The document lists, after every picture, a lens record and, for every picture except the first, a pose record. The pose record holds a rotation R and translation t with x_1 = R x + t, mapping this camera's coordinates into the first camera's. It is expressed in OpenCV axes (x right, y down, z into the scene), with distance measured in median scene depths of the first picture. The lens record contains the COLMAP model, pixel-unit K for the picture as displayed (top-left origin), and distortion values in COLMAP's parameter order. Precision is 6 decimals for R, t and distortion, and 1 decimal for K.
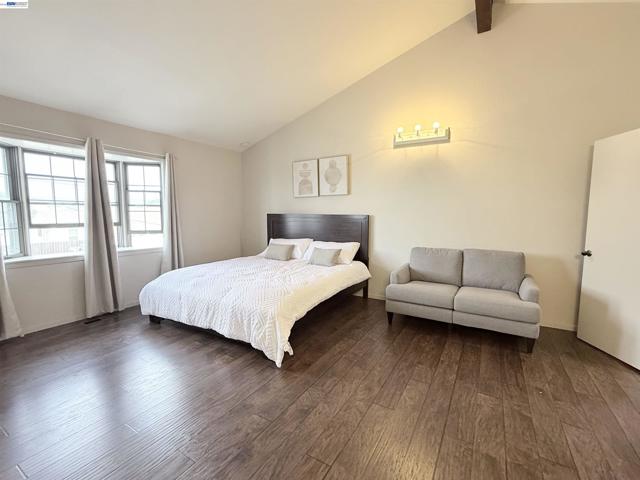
lens RADIAL K [[289.5, 0, 318.8], [0, 289.5, 240.7], [0, 0, 1]] dist [-0.001096, 0.000191]
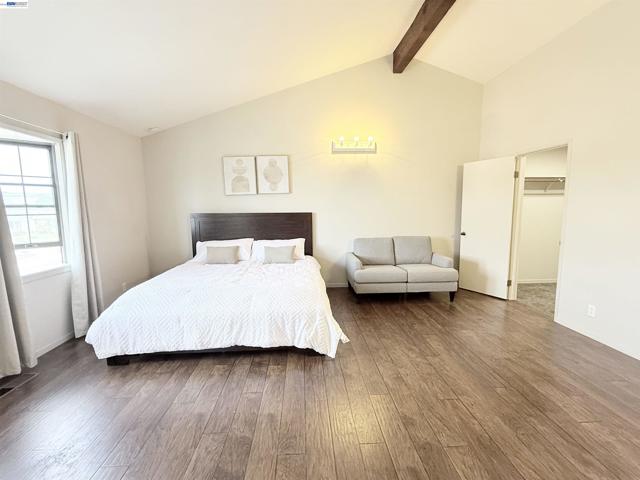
lens RADIAL K [[289.5, 0, 318.8], [0, 289.5, 240.7], [0, 0, 1]] dist [-0.001096, 0.000191]
pose [[0.830556, -0.077633, 0.551497, -0.465206], [0.067703, 0.996967, 0.038381, -0.025063], [-0.552804, 0.005461, 0.833293, 0.084080]]
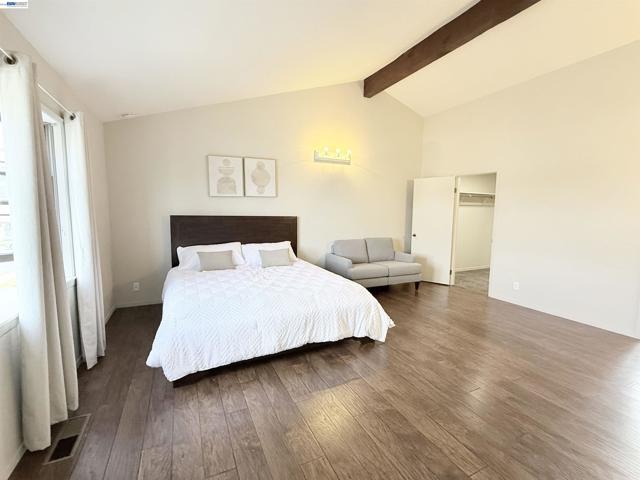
lens RADIAL K [[289.5, 0, 318.8], [0, 289.5, 240.7], [0, 0, 1]] dist [-0.001096, 0.000191]
pose [[0.556653, -0.083995, 0.826488, -0.812609], [0.069335, 0.996102, 0.054535, -0.054151], [-0.827846, 0.026947, 0.560307, 0.325696]]
